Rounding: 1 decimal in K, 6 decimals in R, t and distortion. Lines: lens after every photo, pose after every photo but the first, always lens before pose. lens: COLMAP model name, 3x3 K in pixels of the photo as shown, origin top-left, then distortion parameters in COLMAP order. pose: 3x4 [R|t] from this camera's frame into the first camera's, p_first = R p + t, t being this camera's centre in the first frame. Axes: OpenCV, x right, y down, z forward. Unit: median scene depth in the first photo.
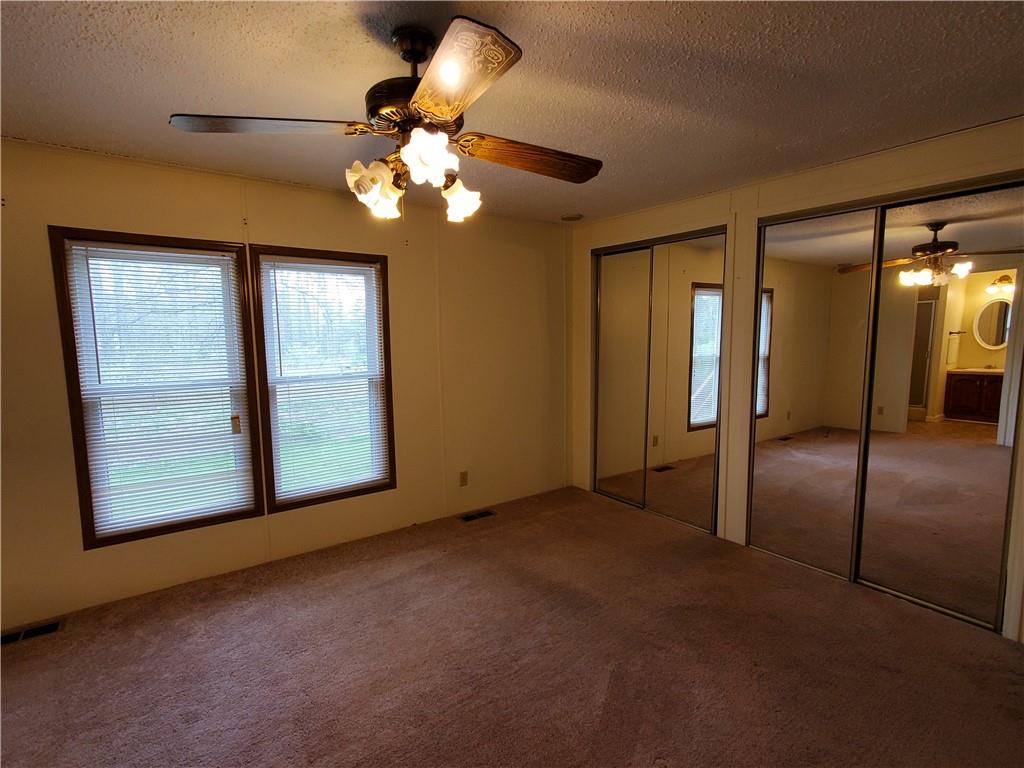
lens RADIAL K [[510.1, 0, 506.5], [0, 510.1, 386.7], [0, 0, 1]] dist [0.020371, 0.000054]
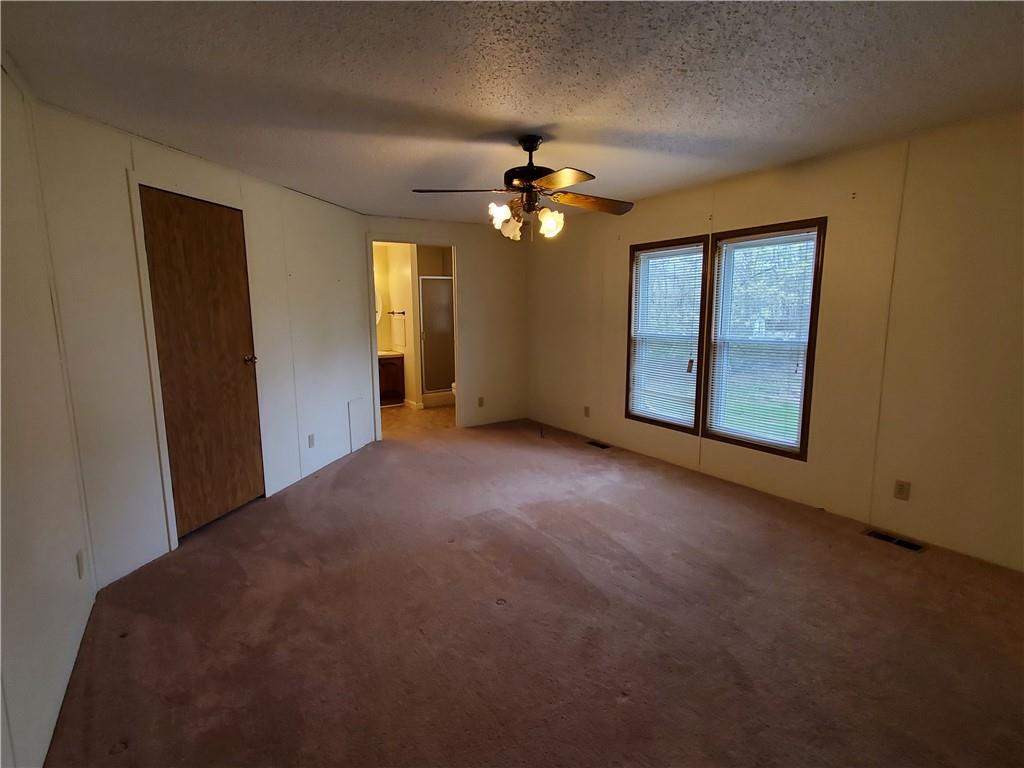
lens RADIAL K [[510.1, 0, 506.5], [0, 510.1, 386.7], [0, 0, 1]] dist [0.020371, 0.000054]
pose [[-0.051340, 0.176188, -0.983017, 0.744466], [-0.081874, 0.980259, 0.179970, -0.069565], [0.995319, 0.089723, -0.035902, 0.459450]]
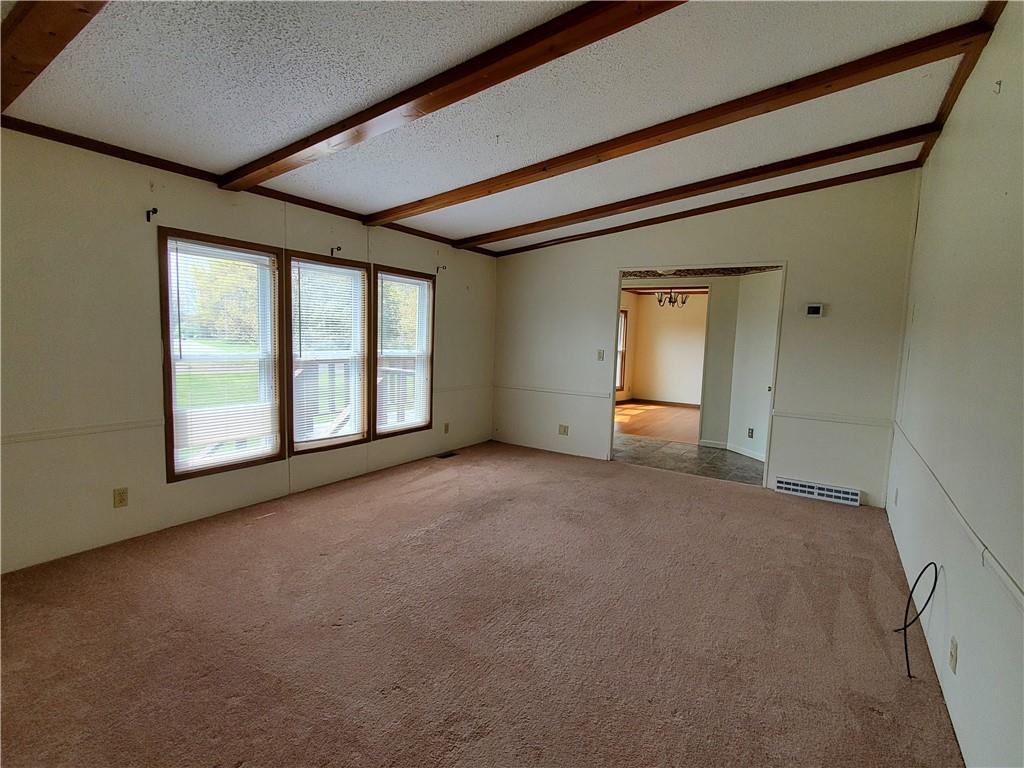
lens RADIAL K [[510.1, 0, 506.5], [0, 510.1, 386.7], [0, 0, 1]] dist [0.020371, 0.000054]
pose [[0.925566, 0.020066, 0.378055, -0.583763], [-0.028762, 0.999435, 0.017369, 0.042950], [-0.377493, -0.026950, 0.925620, -0.474118]]
